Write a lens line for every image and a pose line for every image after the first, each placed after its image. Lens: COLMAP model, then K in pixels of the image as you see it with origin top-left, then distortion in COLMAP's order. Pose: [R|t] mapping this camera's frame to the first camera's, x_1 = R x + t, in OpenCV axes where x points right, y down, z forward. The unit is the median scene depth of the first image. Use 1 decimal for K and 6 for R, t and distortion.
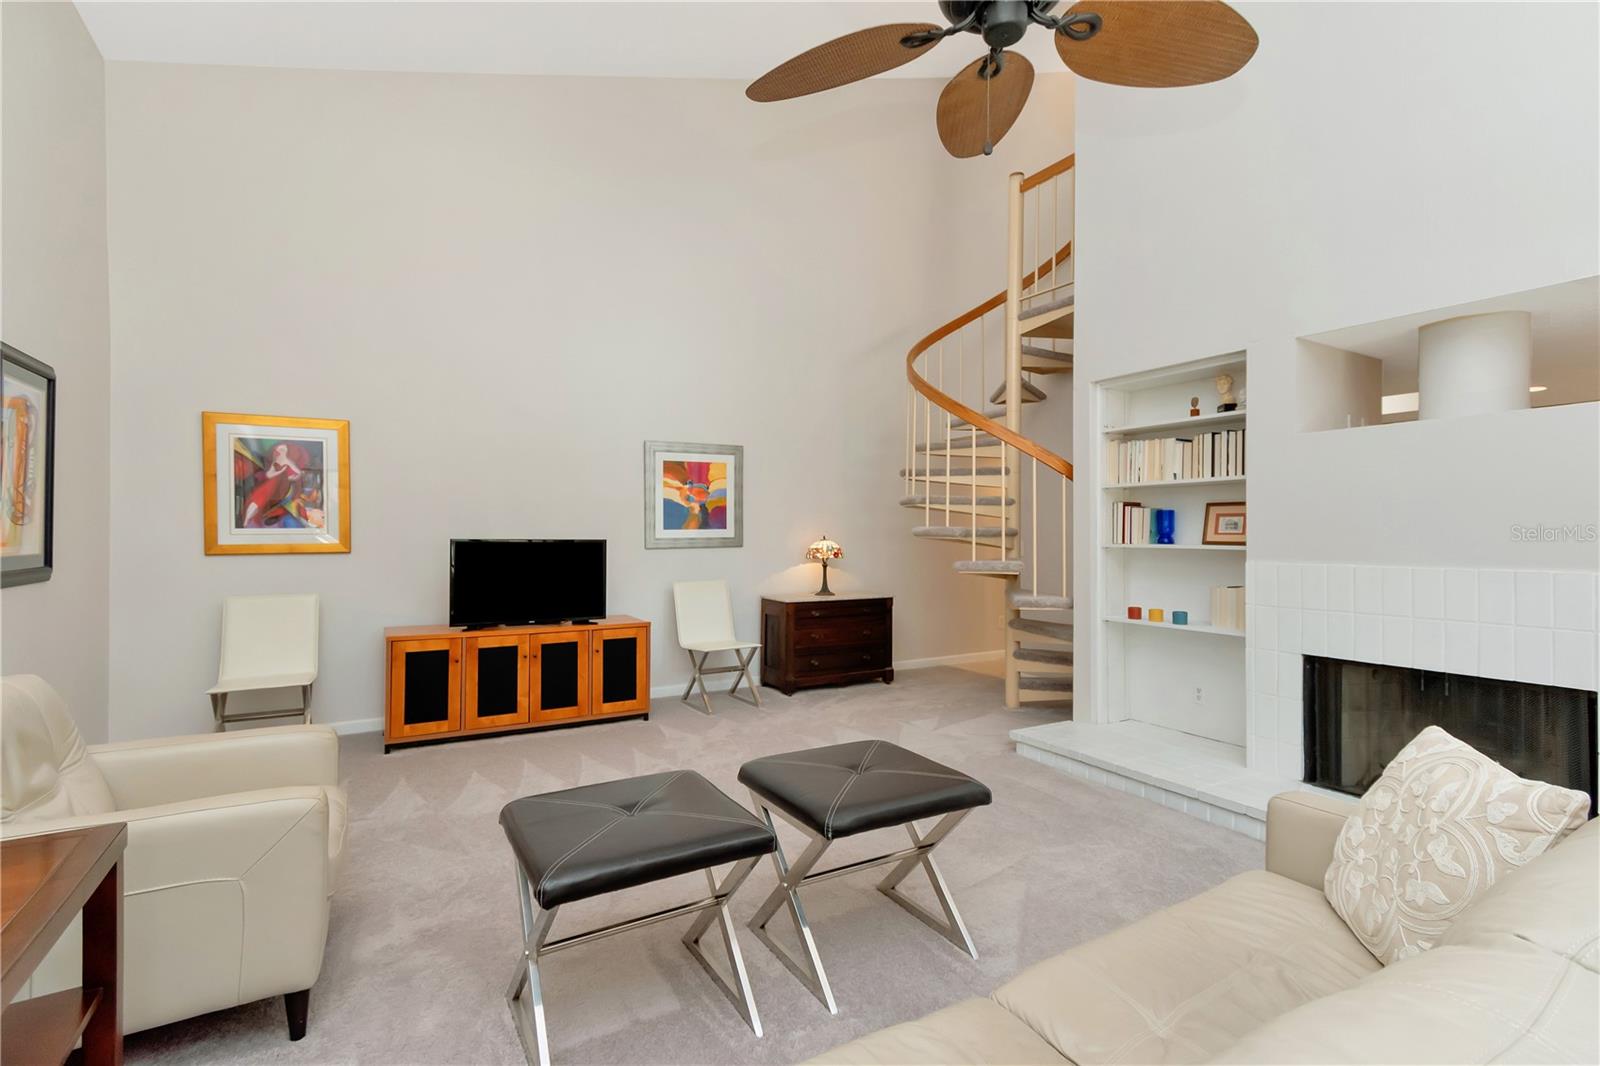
lens RADIAL K [[736.0, 0, 804.9], [0, 736.0, 513.6], [0, 0, 1]] dist [0.030397, -0.010996]
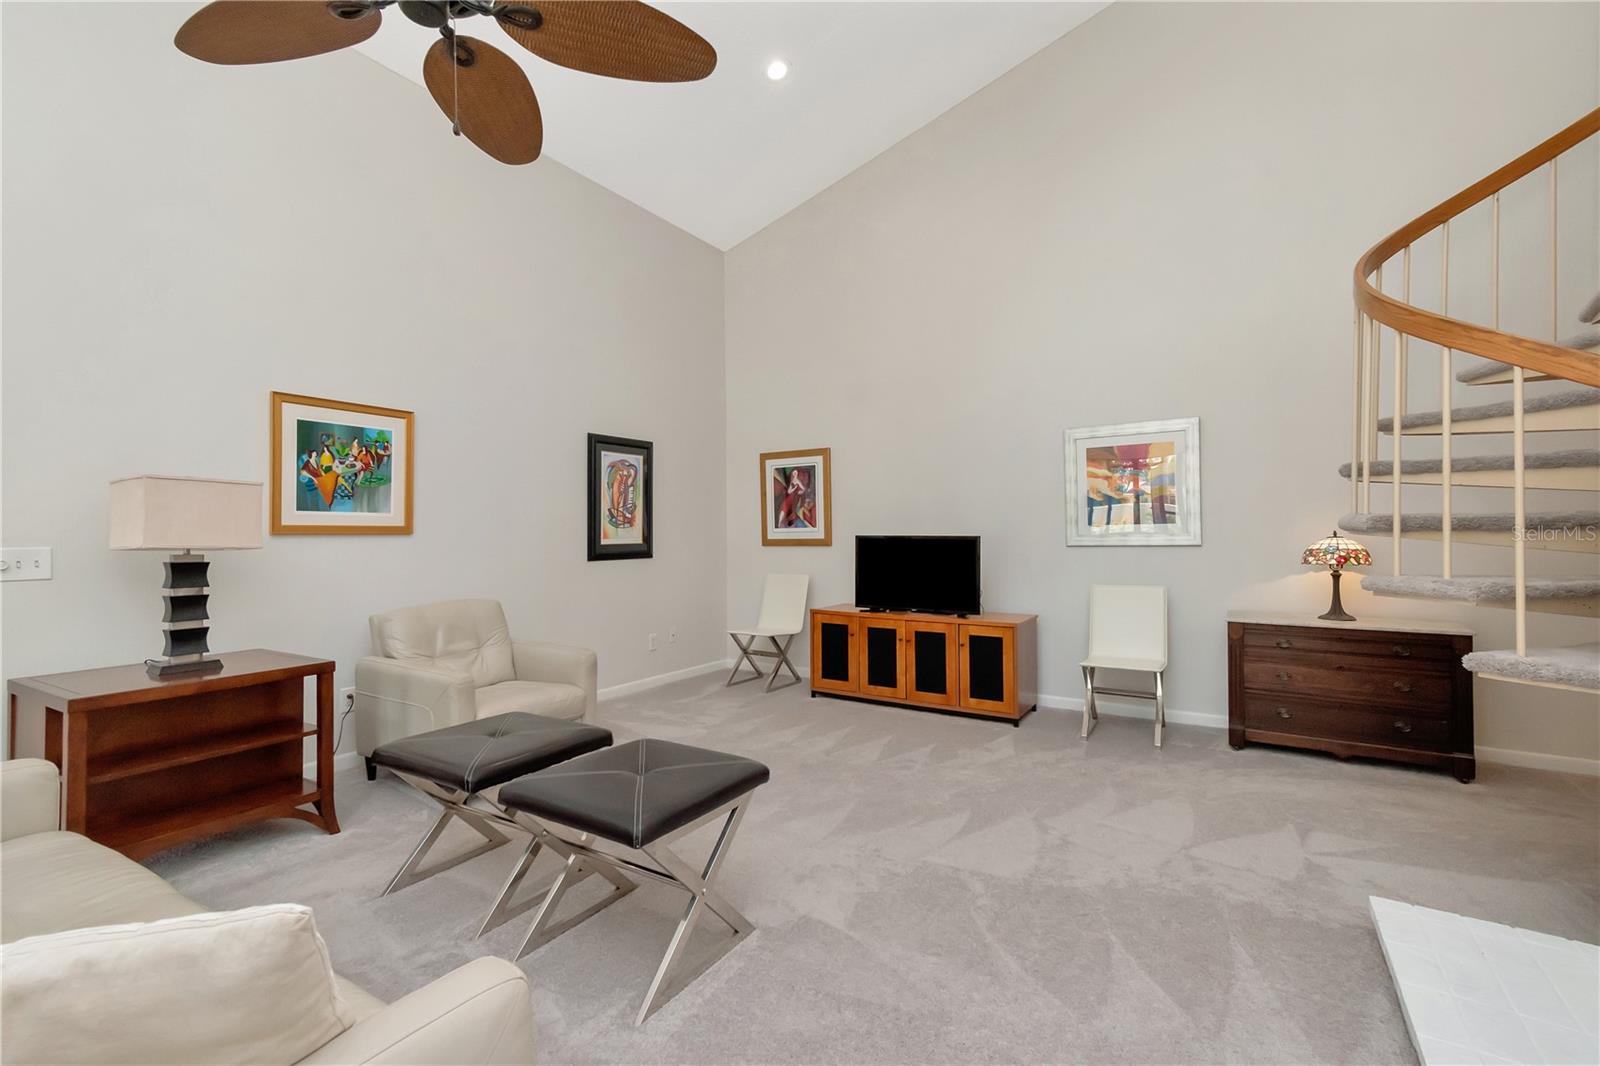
lens RADIAL K [[702.4, 0, 803.7], [0, 702.4, 533.4], [0, 0, 1]] dist [0.018807, -0.000116]
pose [[0.479364, -0.007983, -0.877580, 0.483012], [0.024589, 0.999688, 0.004337, 0.023730], [0.877272, -0.023658, 0.479411, 0.360599]]
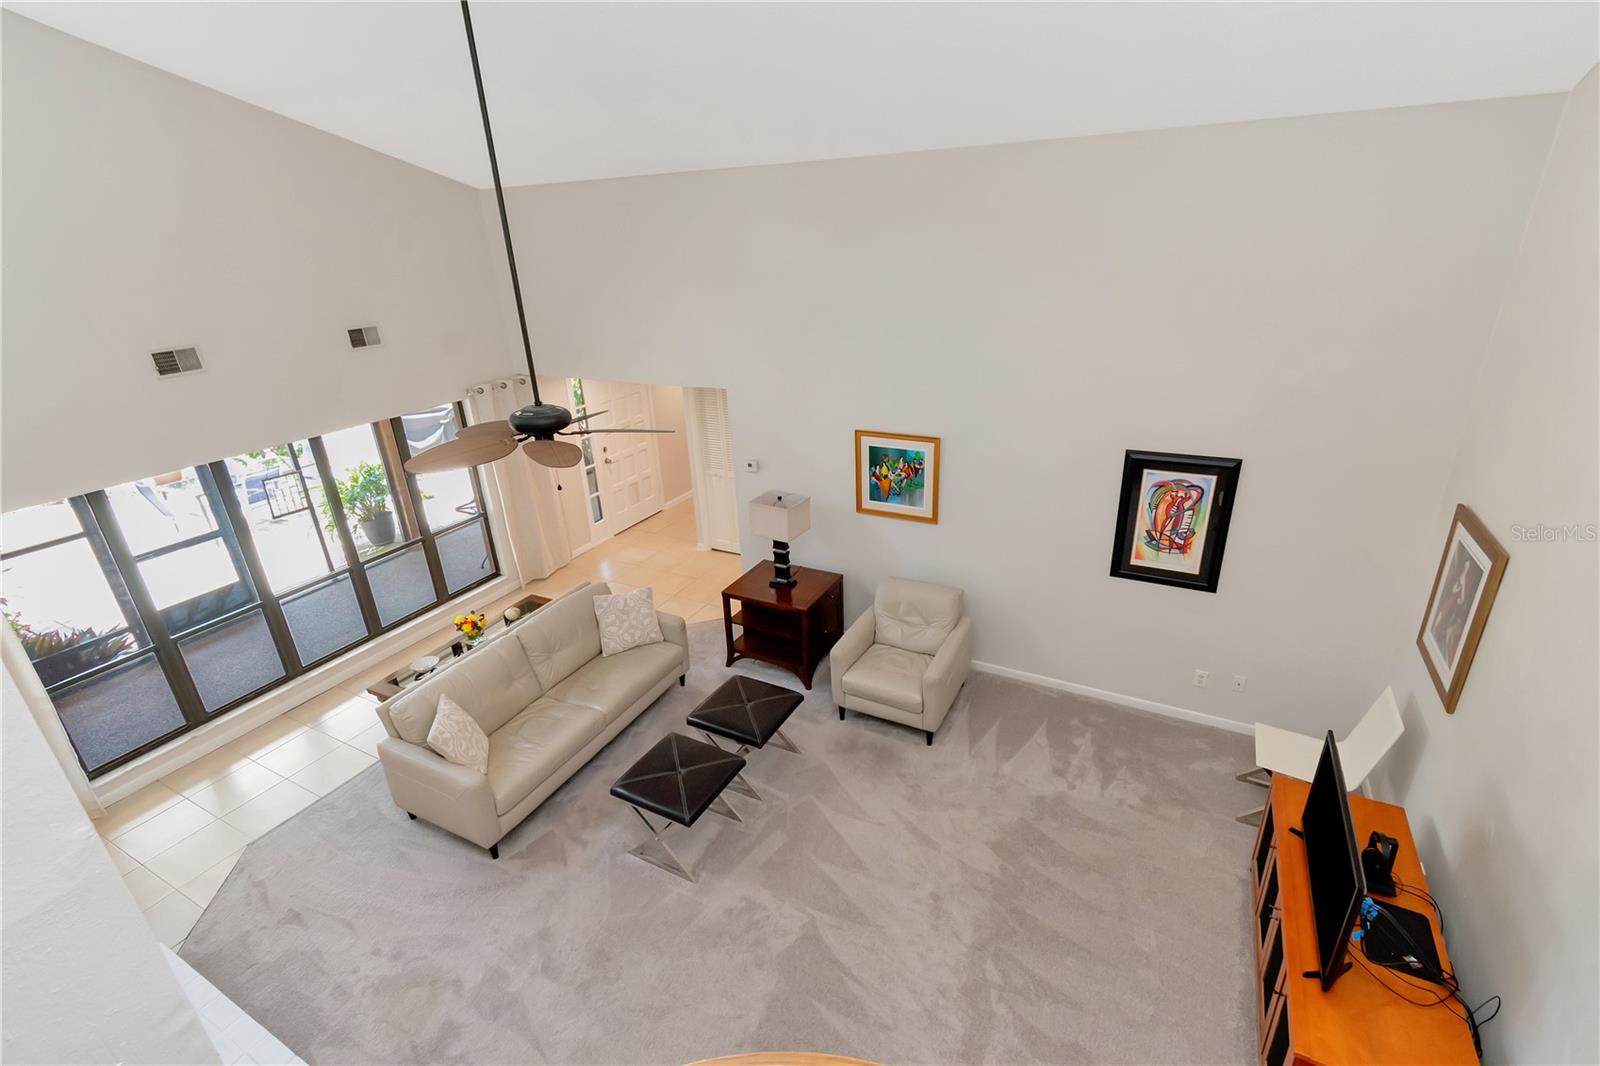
lens RADIAL K [[718.3, 0, 805.0], [0, 718.3, 539.0], [0, 0, 1]] dist [-0.002925, -0.000107]
pose [[-0.845233, 0.238801, -0.478074, 0.260227], [0.047003, 0.924358, 0.378621, -0.419818], [0.532326, 0.297552, -0.792522, 1.185360]]
